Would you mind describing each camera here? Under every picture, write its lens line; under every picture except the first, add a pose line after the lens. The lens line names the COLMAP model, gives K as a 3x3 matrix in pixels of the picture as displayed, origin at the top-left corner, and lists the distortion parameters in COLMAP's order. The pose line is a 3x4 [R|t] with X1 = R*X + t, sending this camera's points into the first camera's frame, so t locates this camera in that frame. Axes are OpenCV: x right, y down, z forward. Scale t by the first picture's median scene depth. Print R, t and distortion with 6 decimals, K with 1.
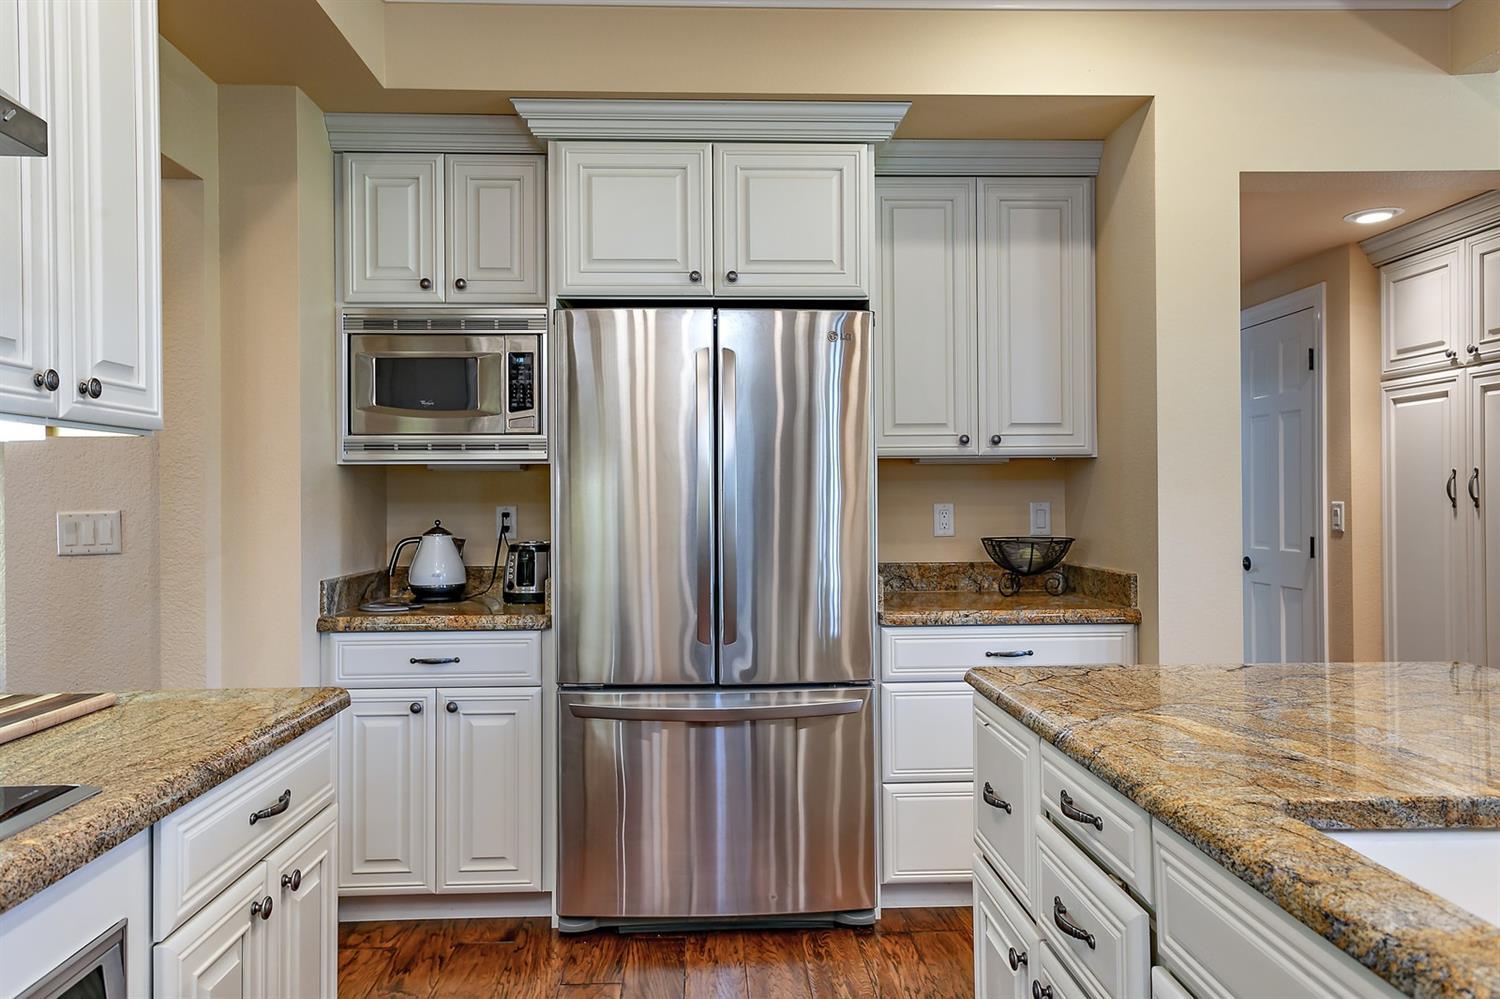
lens RADIAL K [[1057.9, 0, 762.4], [0, 1057.9, 473.0], [0, 0, 1]] dist [0.012898, 0.011262]
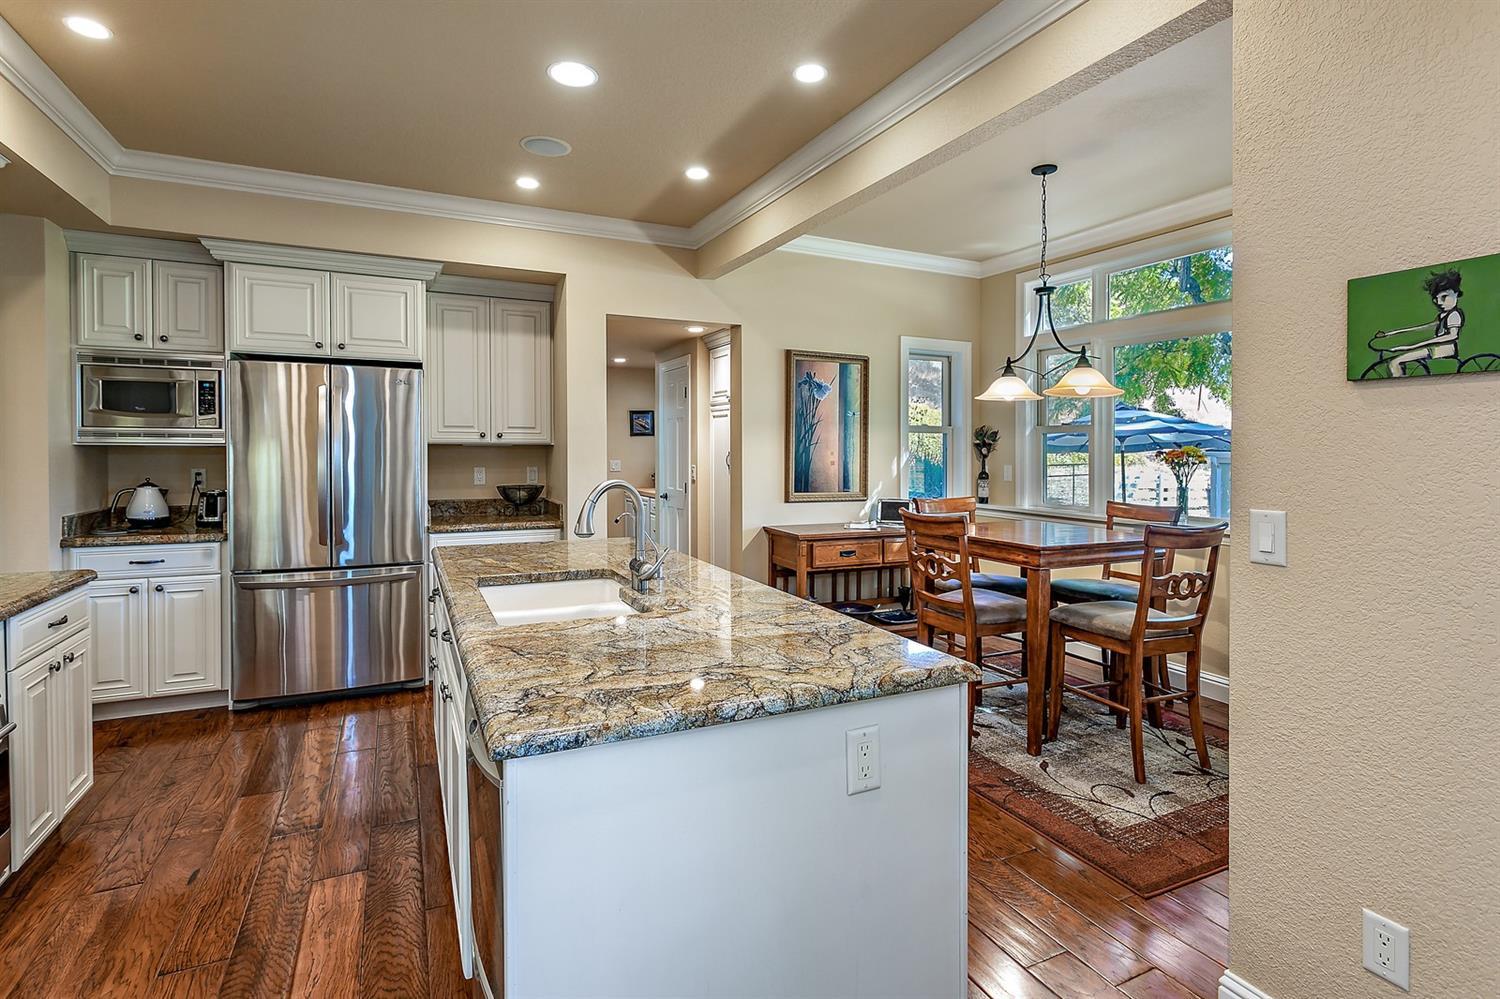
lens RADIAL K [[715.2, 0, 701.2], [0, 715.2, 459.2], [0, 0, 1]] dist [0.001607, 0.001109]
pose [[0.934252, 0.004987, 0.356579, 0.110974], [-0.016538, 0.999432, 0.029350, -0.036159], [-0.356230, -0.033317, 0.933804, -0.384417]]
